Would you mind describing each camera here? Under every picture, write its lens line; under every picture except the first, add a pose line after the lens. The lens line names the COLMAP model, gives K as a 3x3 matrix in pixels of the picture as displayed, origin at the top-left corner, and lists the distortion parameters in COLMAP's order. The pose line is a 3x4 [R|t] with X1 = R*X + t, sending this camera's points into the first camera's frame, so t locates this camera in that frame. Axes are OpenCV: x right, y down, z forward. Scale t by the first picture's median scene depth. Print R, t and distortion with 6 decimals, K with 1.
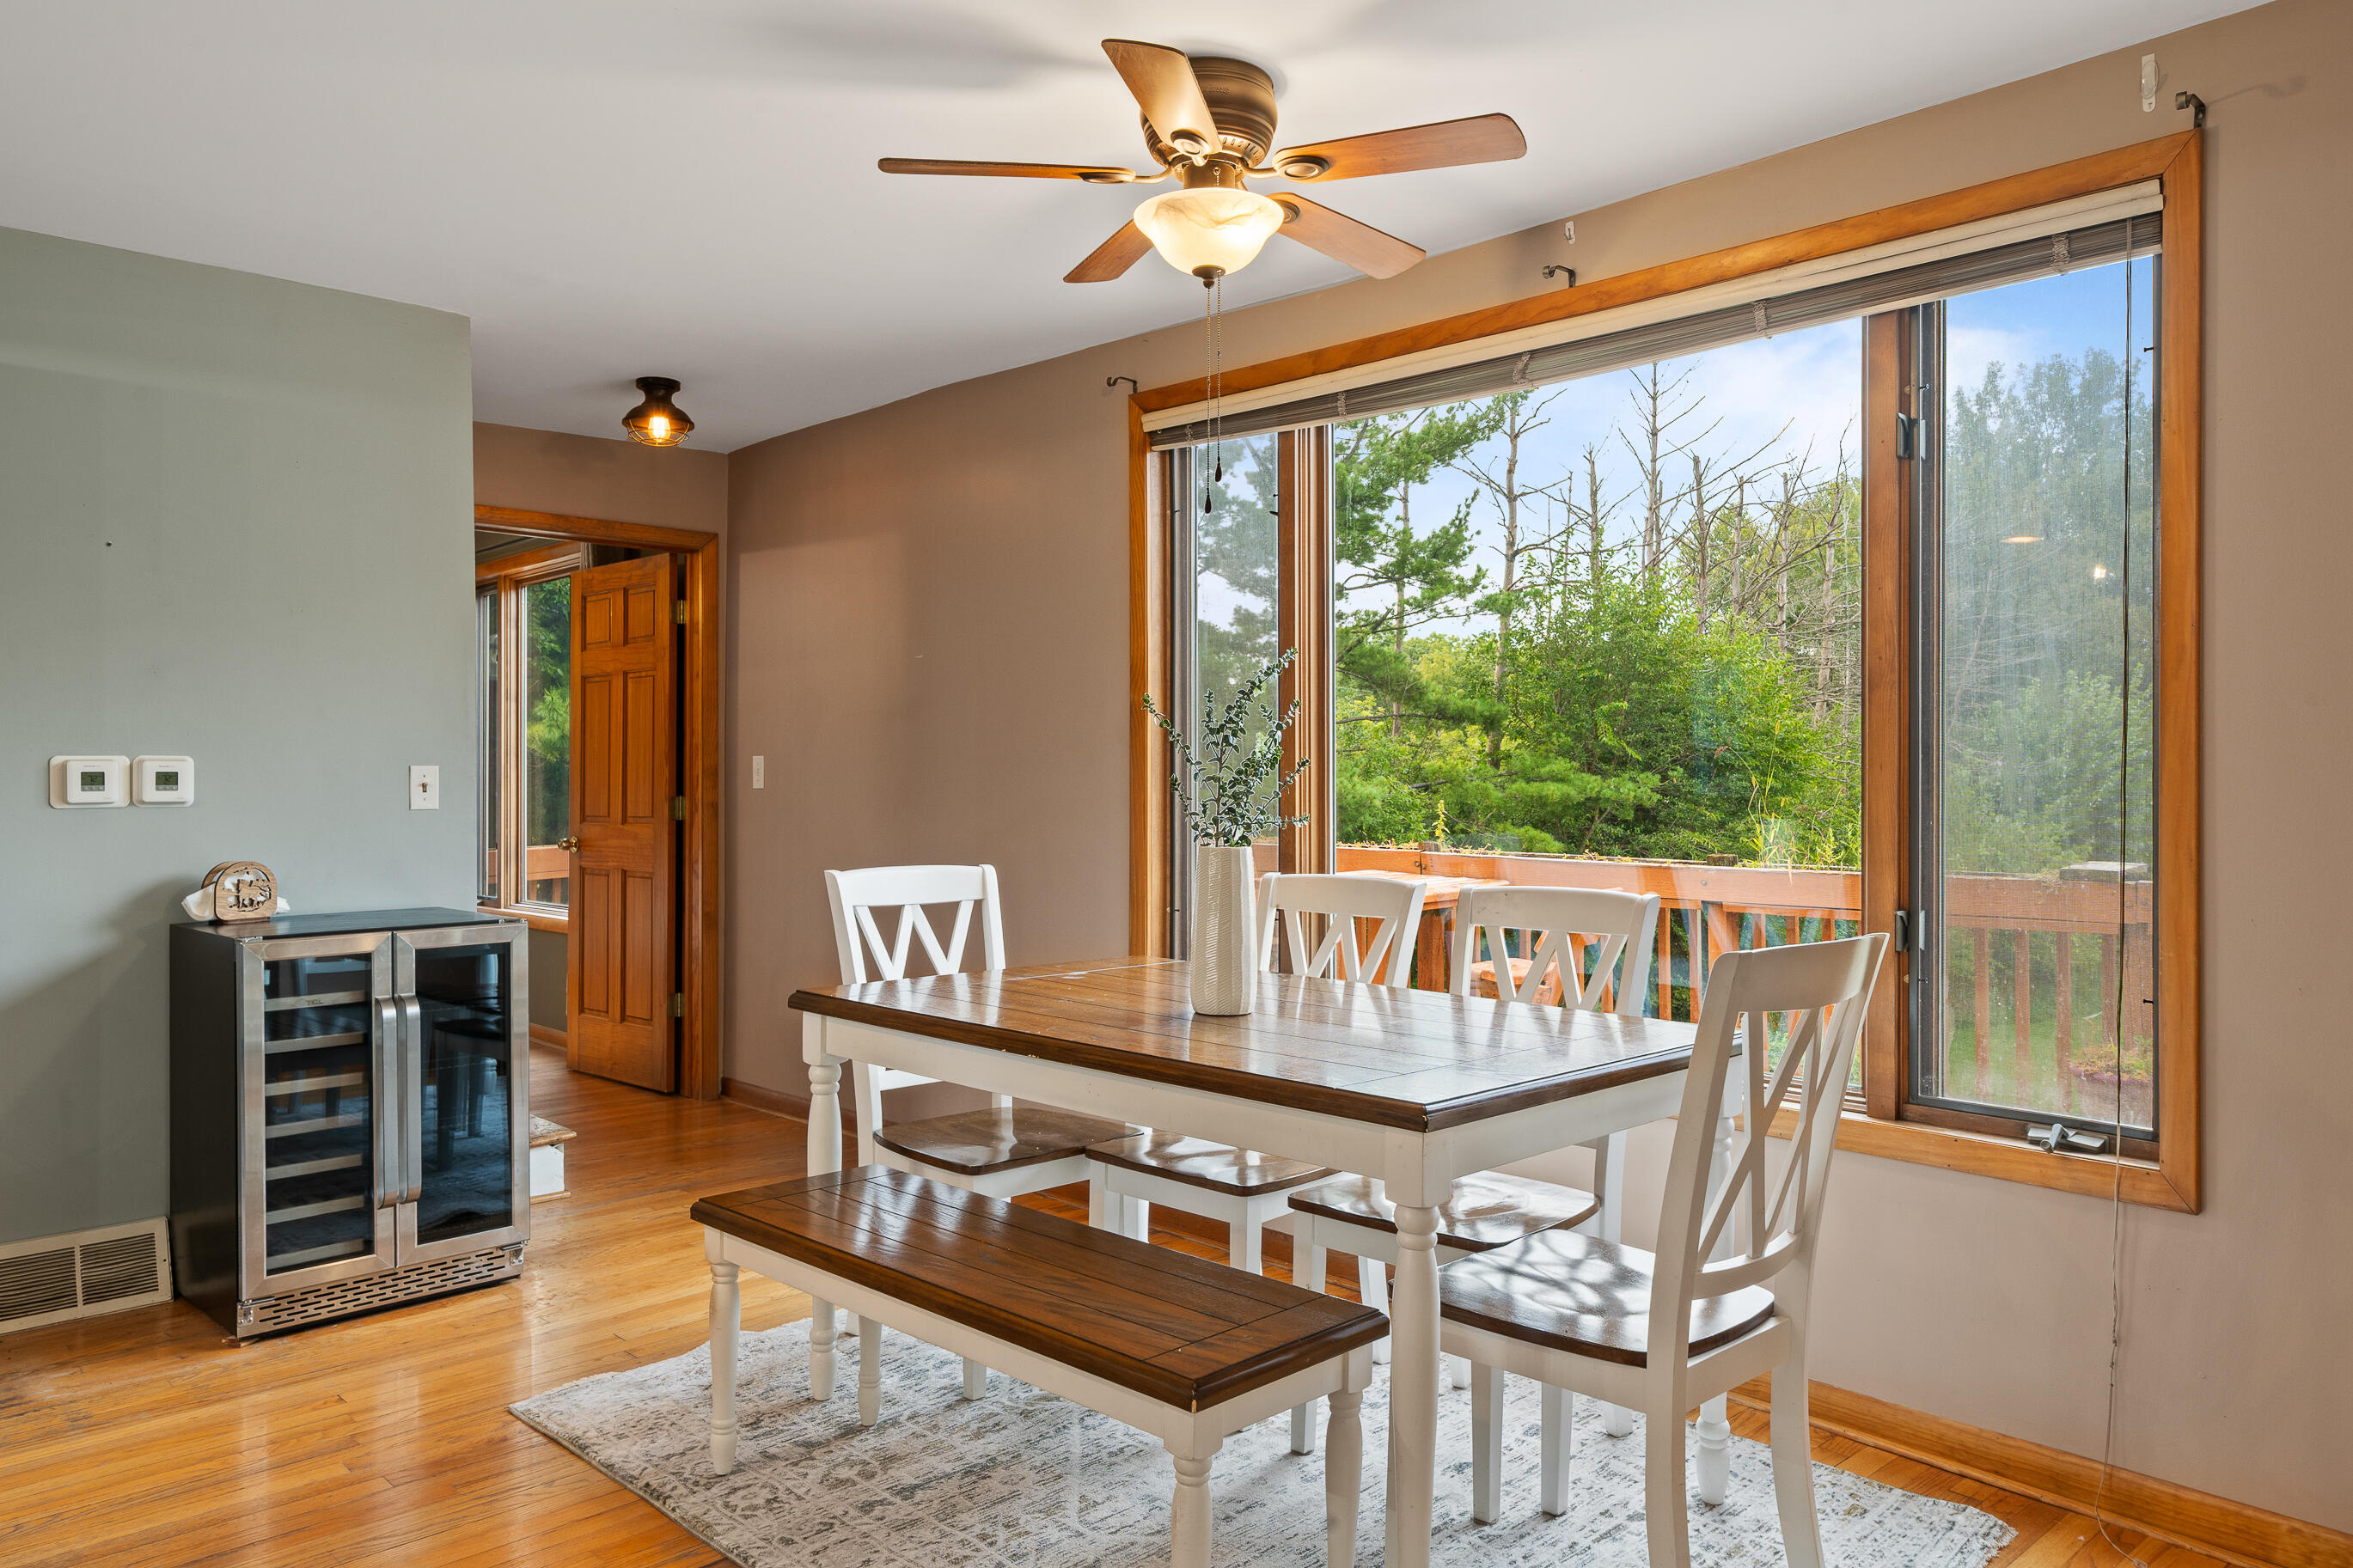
lens RADIAL K [[1632.8, 0, 1286.2], [0, 1632.8, 776.2], [0, 0, 1]] dist [0.007159, 0.004383]
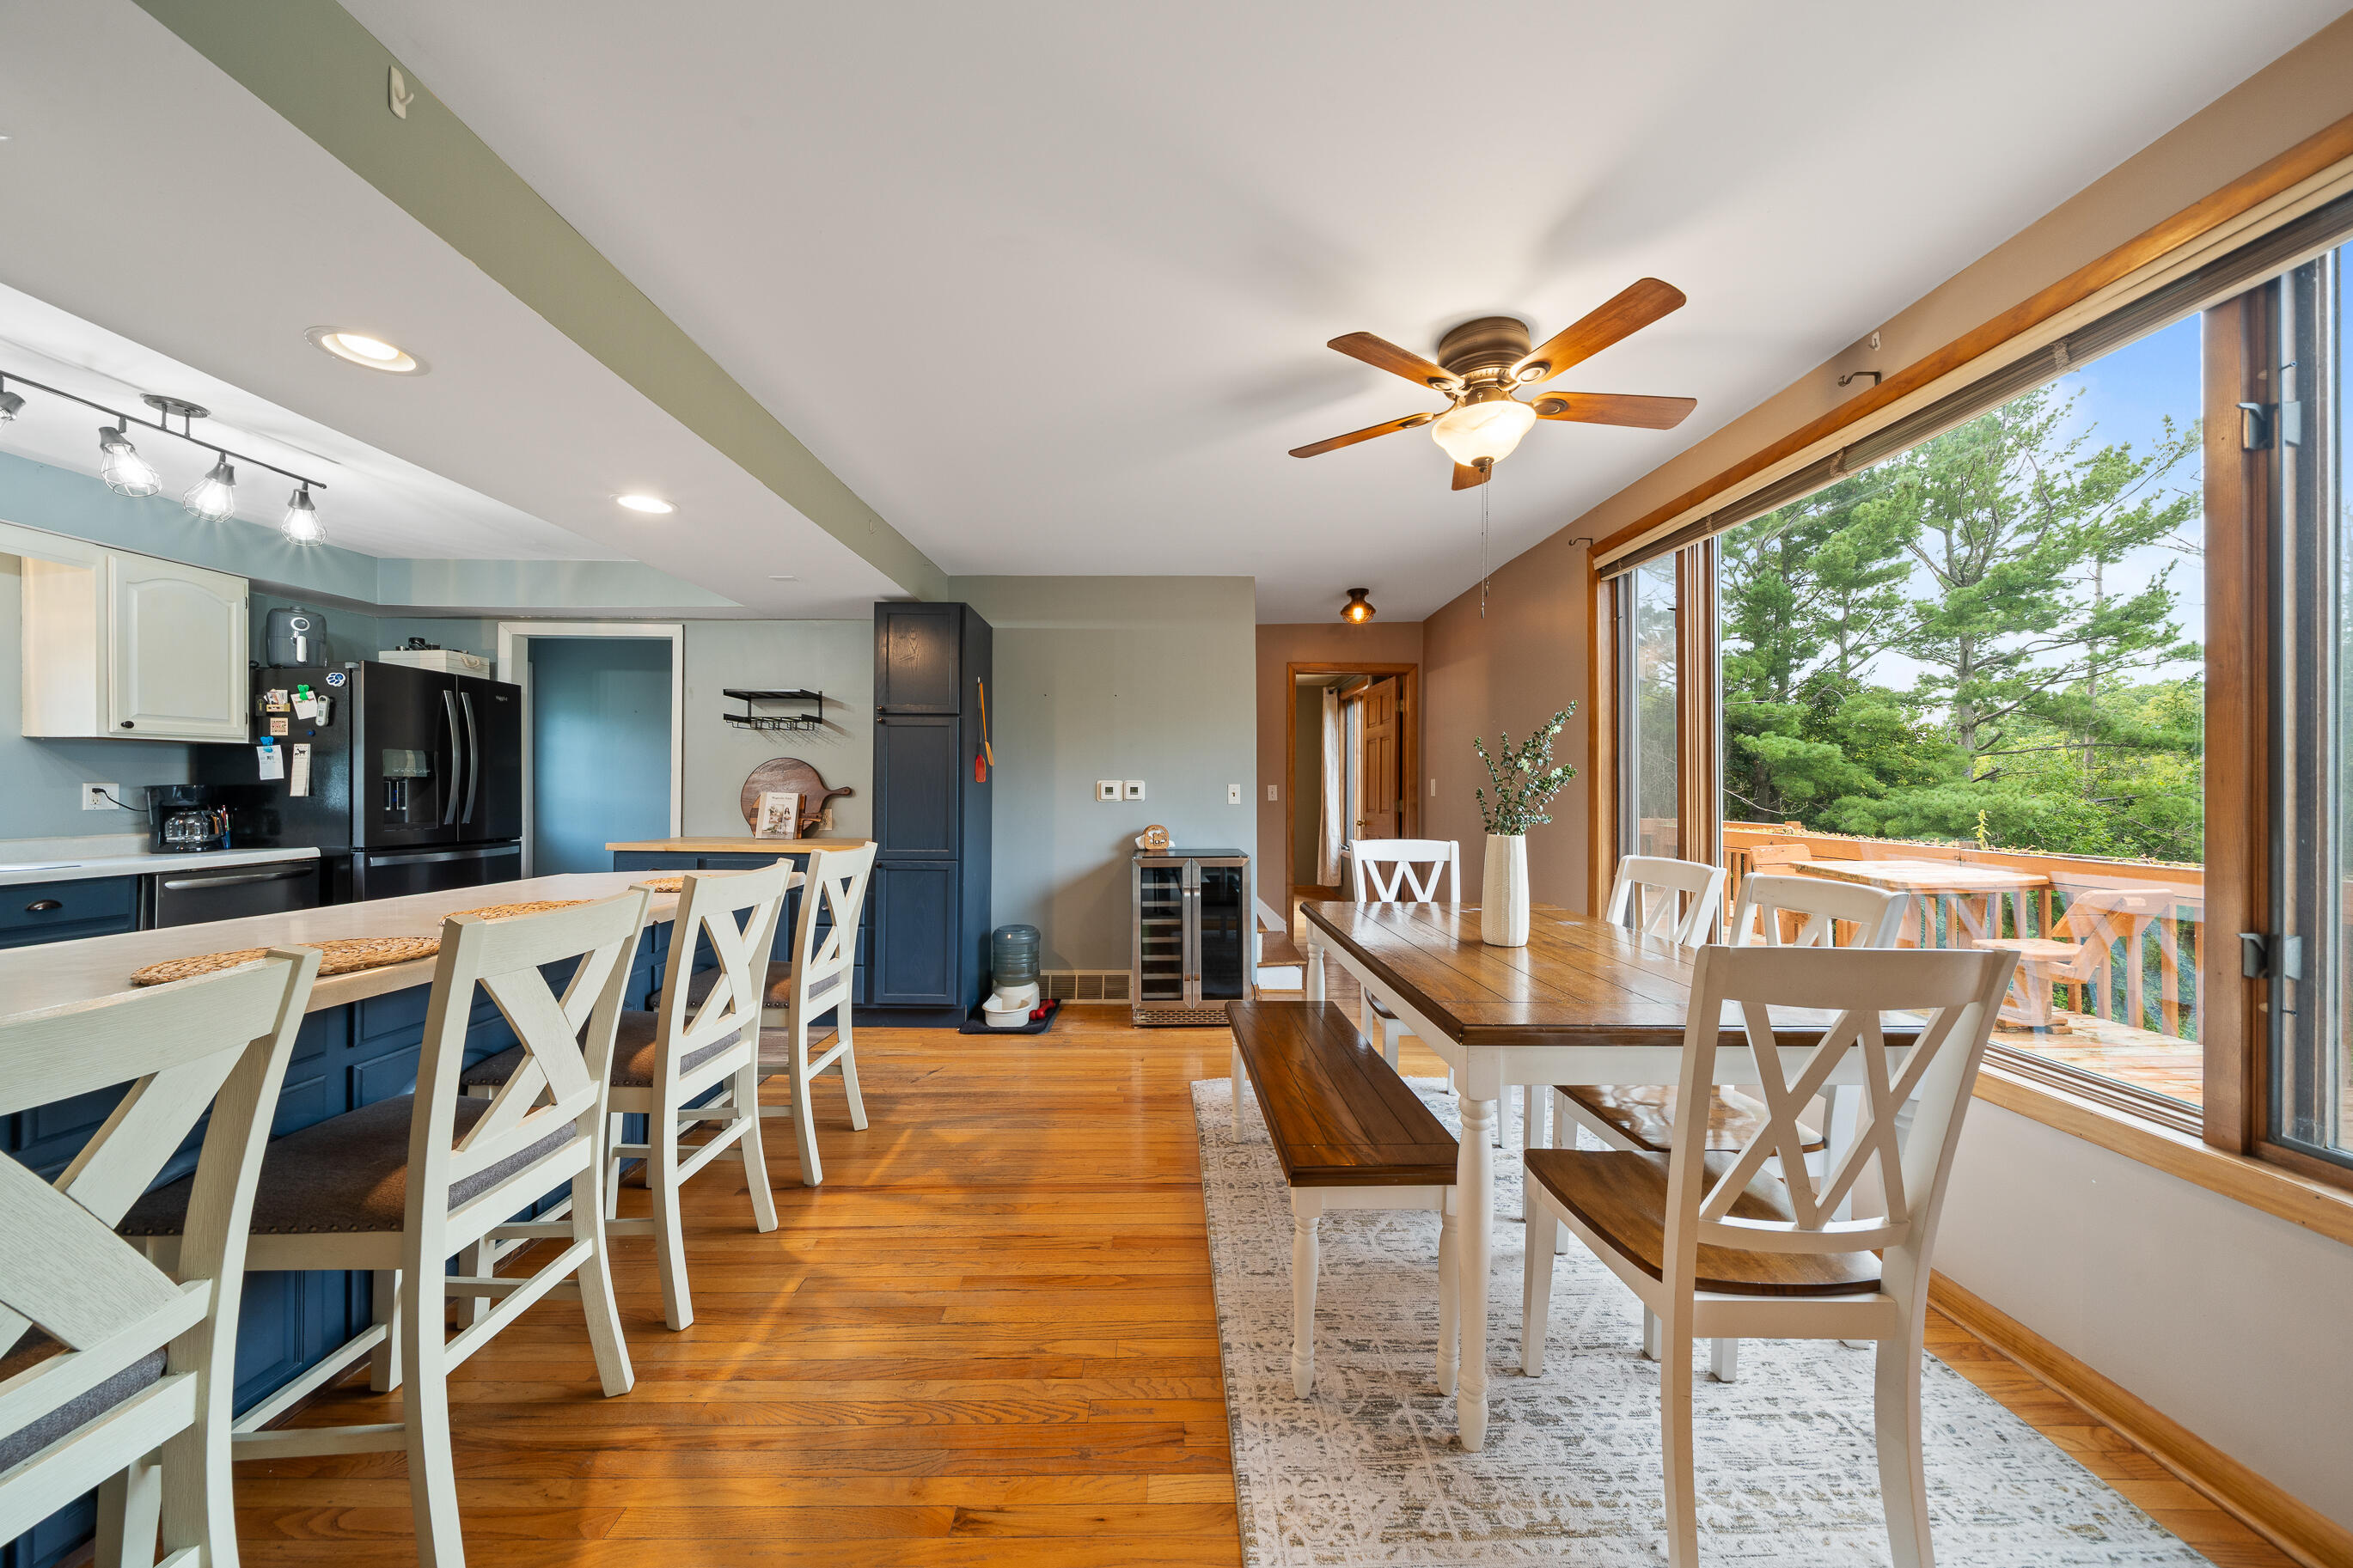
lens RADIAL K [[822.7, 0, 1165.0], [0, 822.7, 788.7], [0, 0, 1]] dist [-0.006832, 0.000885]
pose [[0.694851, 0.000878, -0.719154, 0.232207], [-0.002740, 0.999995, -0.001427, 0.001659], [0.719149, 0.002962, 0.694850, 0.189564]]
